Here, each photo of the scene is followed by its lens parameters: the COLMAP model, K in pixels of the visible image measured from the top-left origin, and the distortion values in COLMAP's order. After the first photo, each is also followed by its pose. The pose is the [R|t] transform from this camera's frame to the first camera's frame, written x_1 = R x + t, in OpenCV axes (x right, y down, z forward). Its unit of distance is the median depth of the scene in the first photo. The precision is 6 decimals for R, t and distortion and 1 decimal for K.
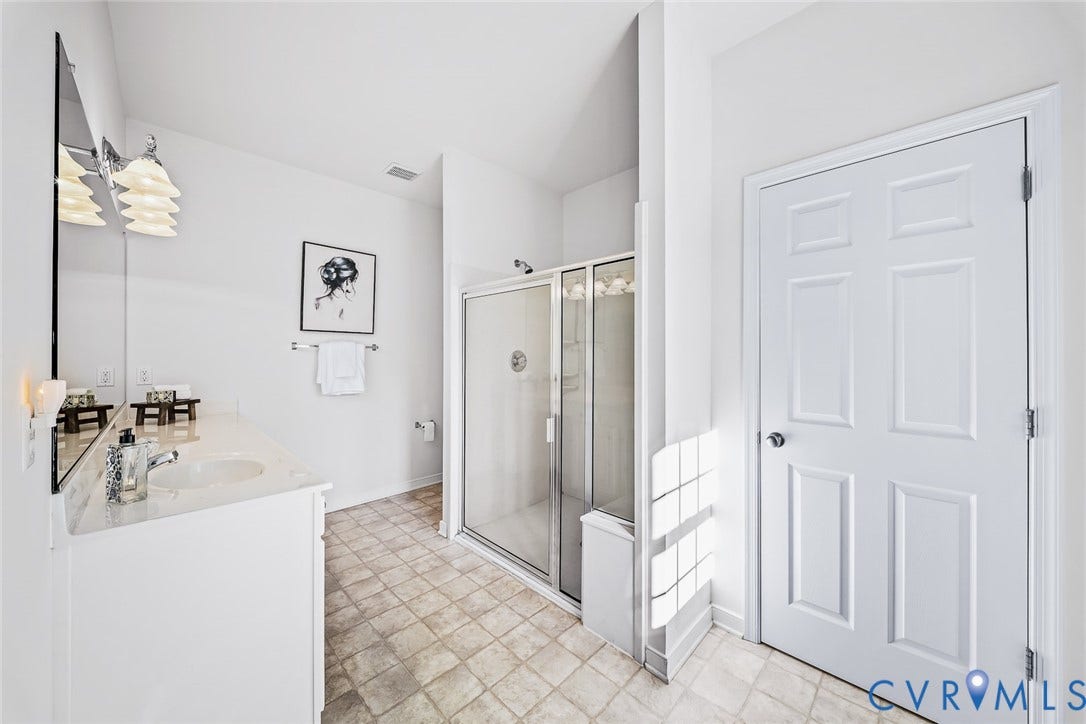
lens RADIAL K [[383.2, 0, 545.1], [0, 383.2, 358.8], [0, 0, 1]] dist [0.000040, -0.002394]
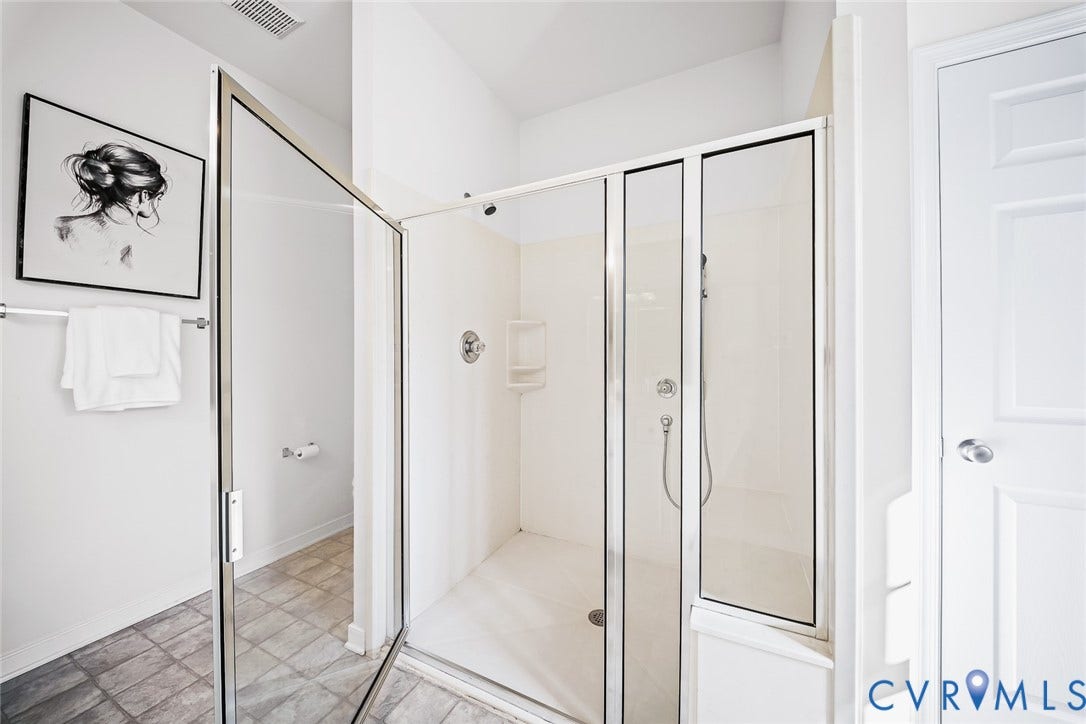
lens RADIAL K [[383.2, 0, 542.5], [0, 383.2, 359.7], [0, 0, 1]] dist [0.000040, -0.002394]
pose [[0.949297, -0.004458, 0.314350, -0.160310], [0.004688, 0.999989, 0.000026, 0.029096], [-0.314347, 0.001449, 0.949307, 0.333365]]
